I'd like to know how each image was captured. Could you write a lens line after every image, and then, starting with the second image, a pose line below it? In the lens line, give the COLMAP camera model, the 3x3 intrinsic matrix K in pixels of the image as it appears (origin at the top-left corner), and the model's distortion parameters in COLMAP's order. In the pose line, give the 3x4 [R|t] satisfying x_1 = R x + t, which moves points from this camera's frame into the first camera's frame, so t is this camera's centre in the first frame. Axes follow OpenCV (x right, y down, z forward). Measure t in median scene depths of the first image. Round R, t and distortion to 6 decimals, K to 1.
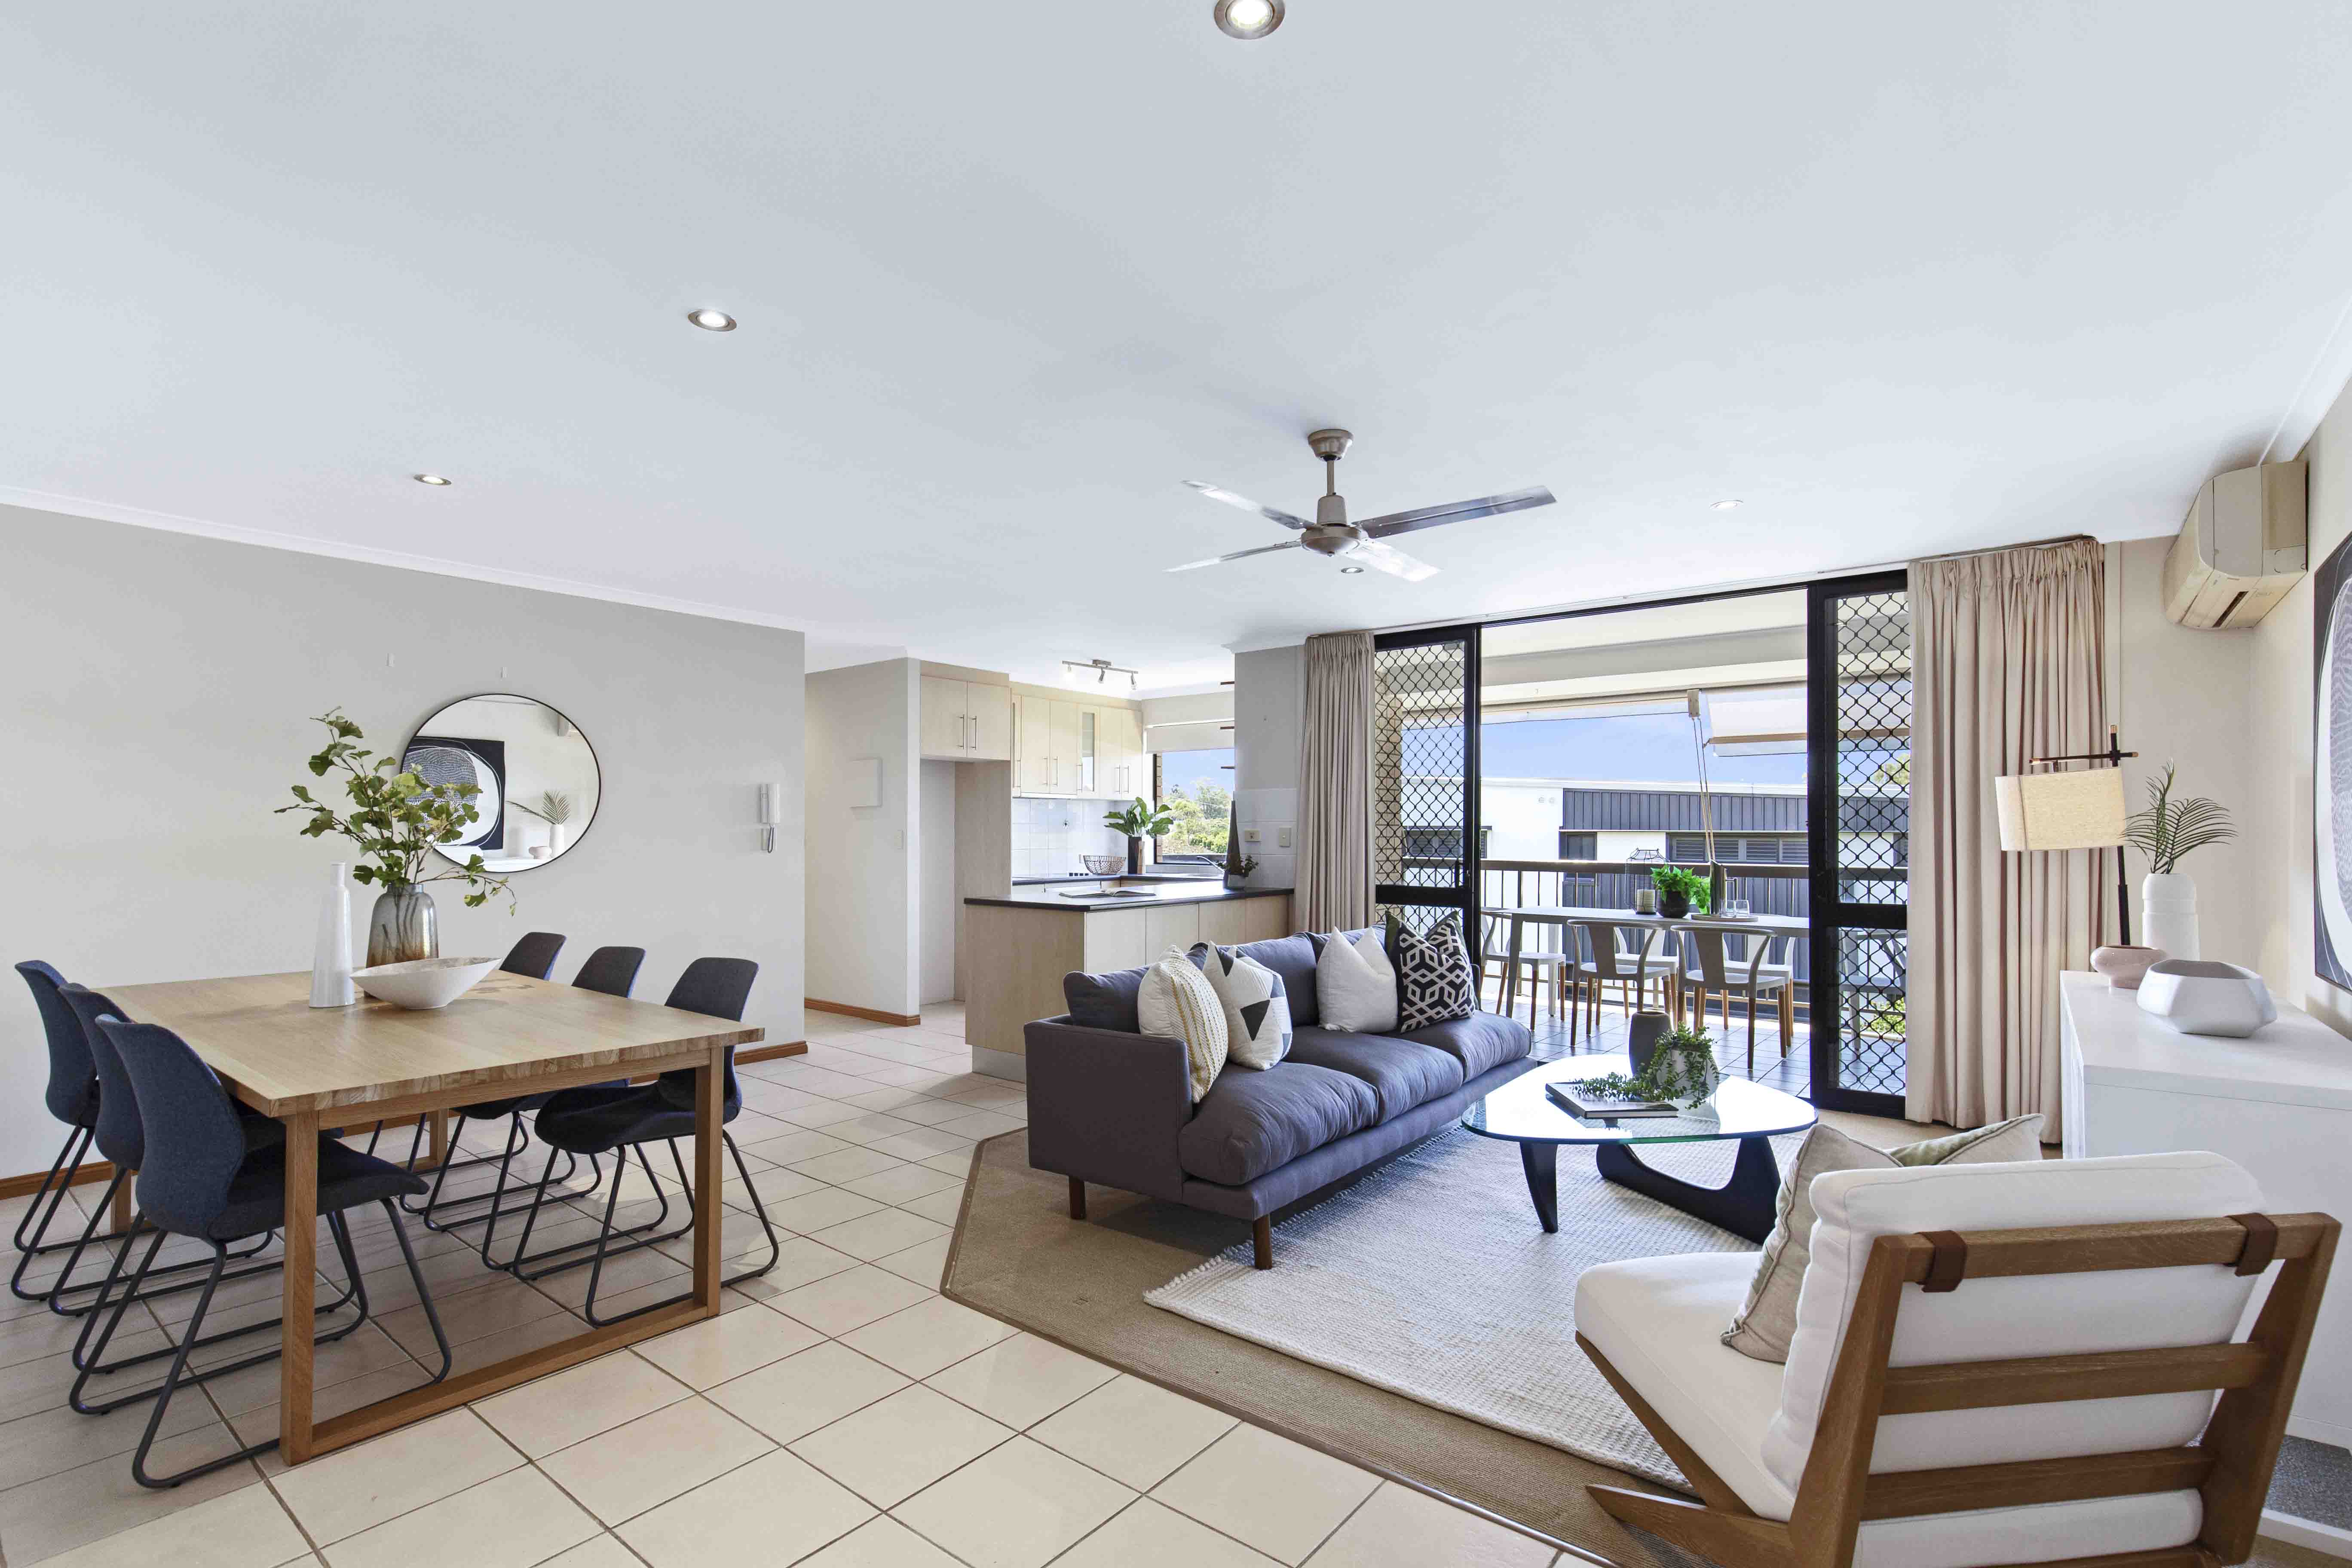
lens RADIAL K [[1055.4, 0, 1271.4], [0, 1055.4, 829.8], [0, 0, 1]] dist [0.001198, 0.000060]
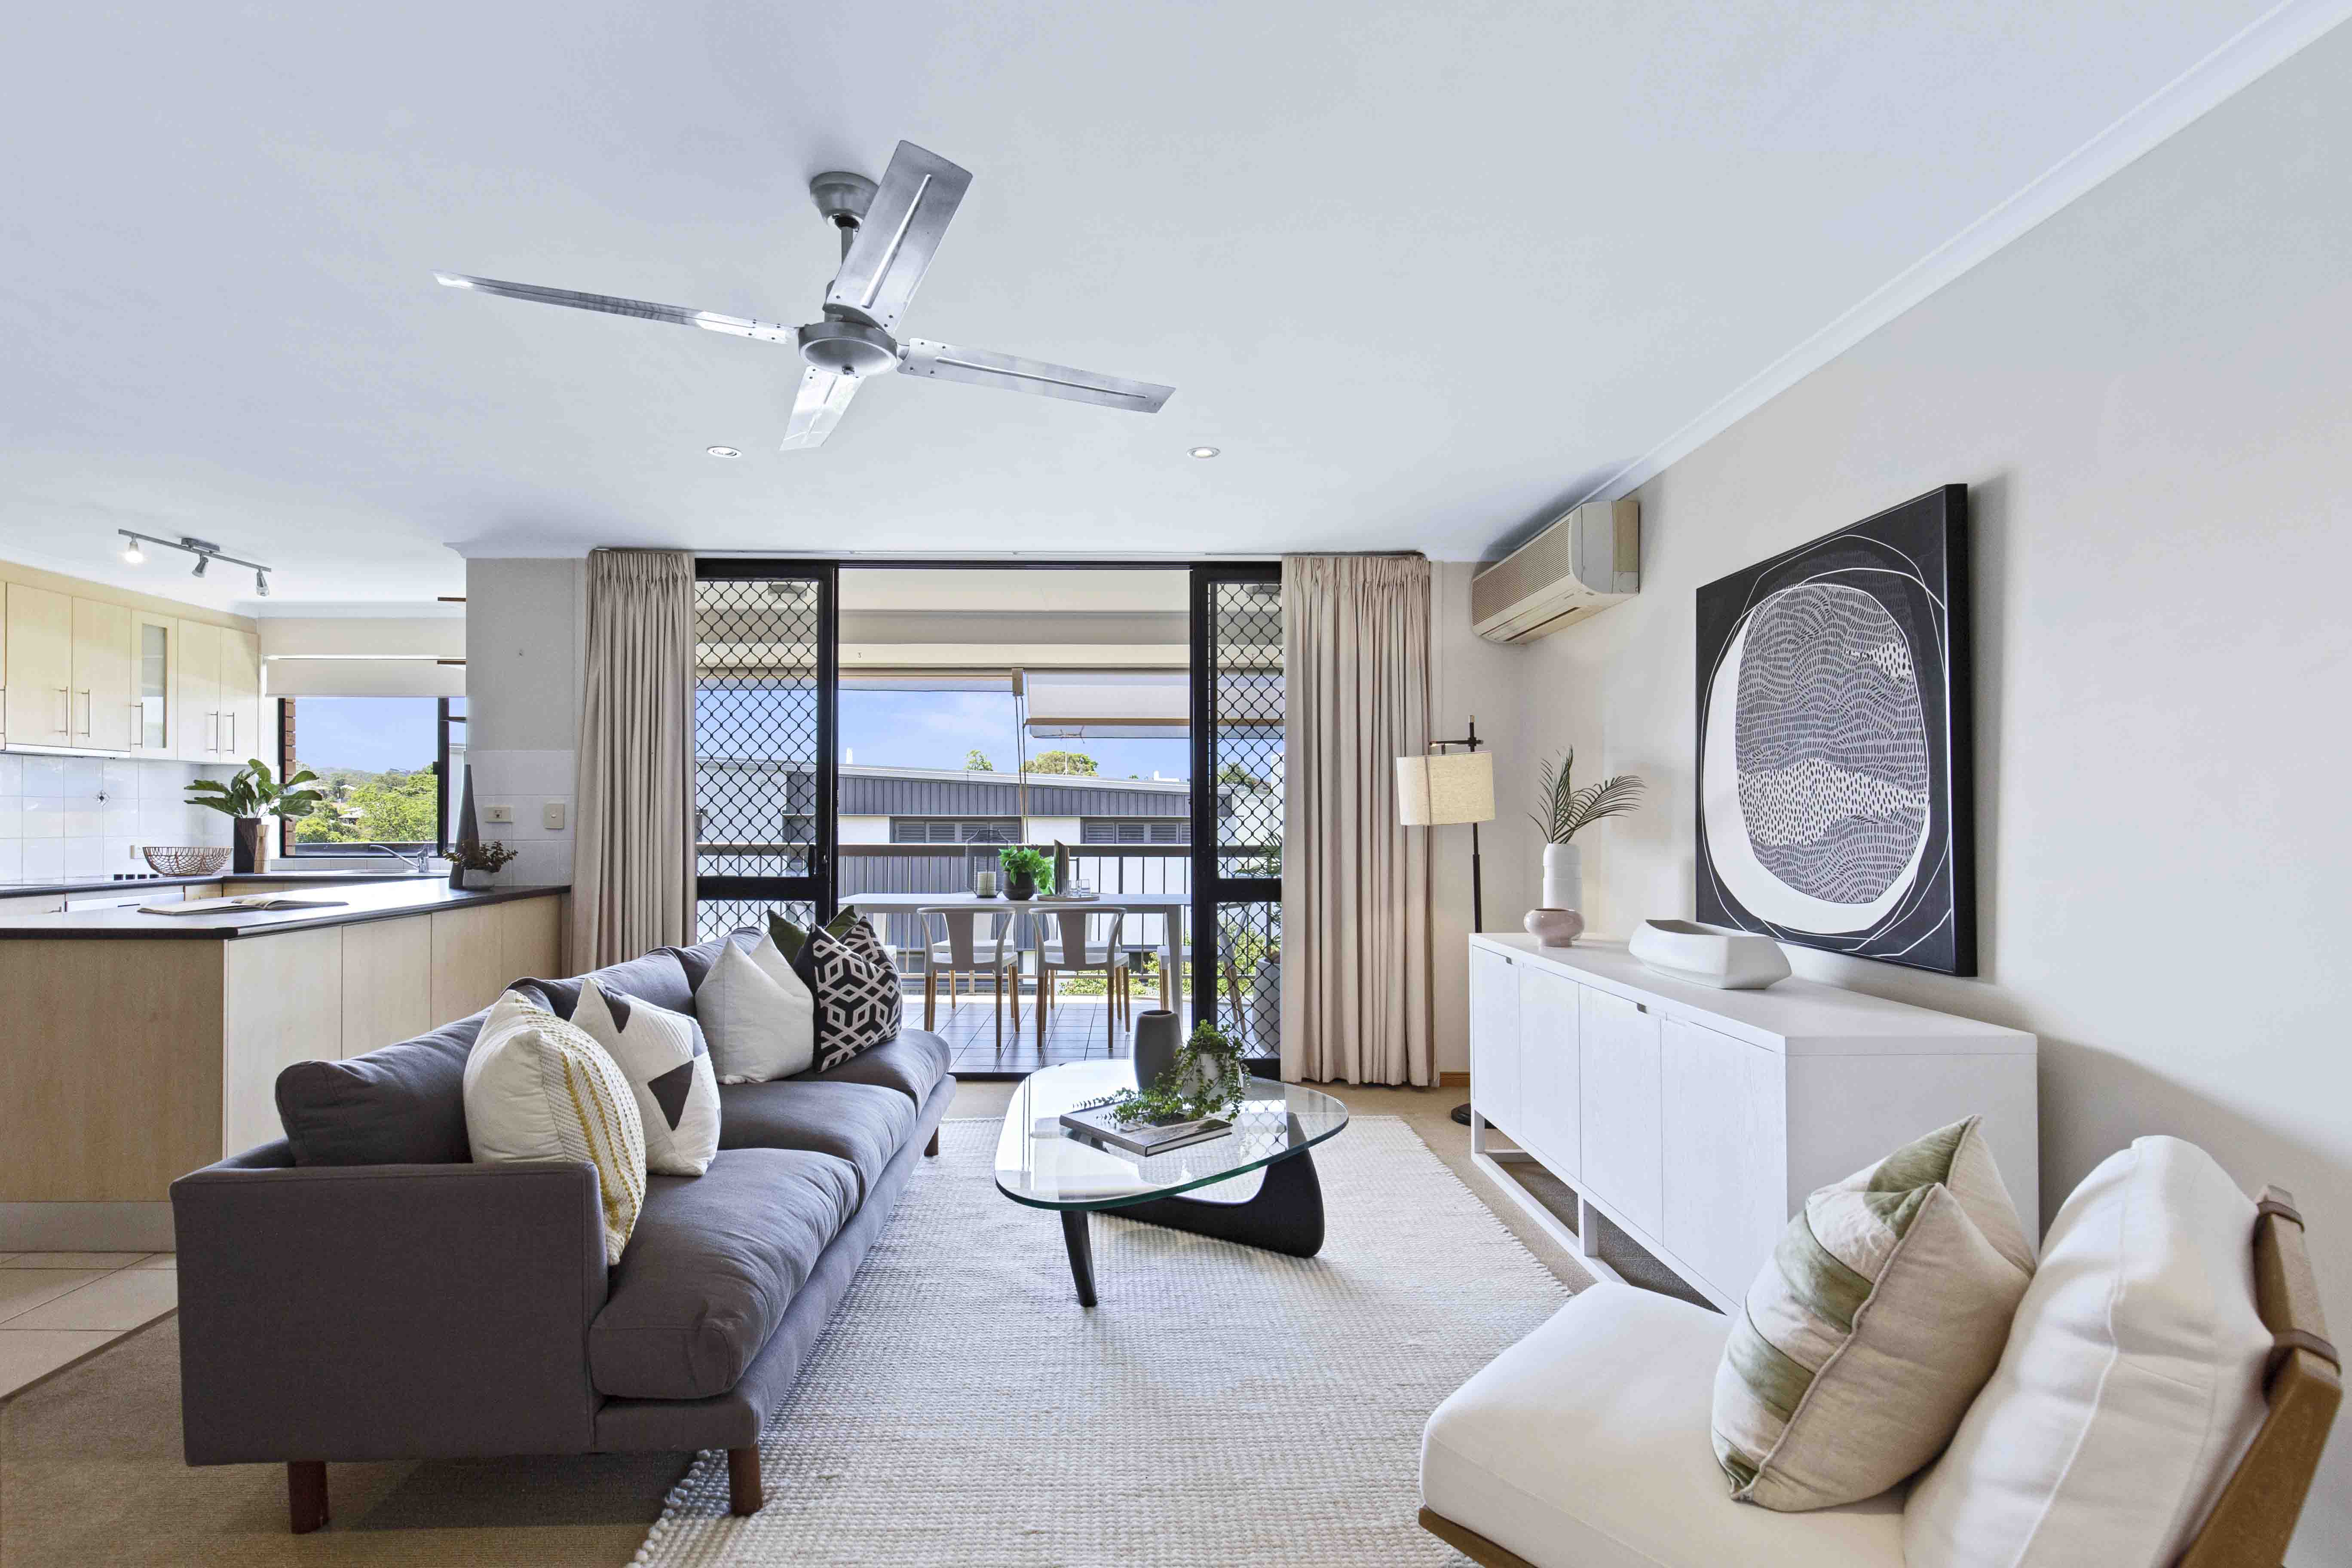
lens RADIAL K [[1053.4, 0, 1208.0], [0, 1053.4, 816.9], [0, 0, 1]] dist [0.008258, -0.000363]
pose [[0.803449, -0.000056, 0.595374, -0.098602], [-0.001898, 0.999995, 0.002655, 0.007390], [-0.595371, -0.003263, 0.803444, 0.218590]]
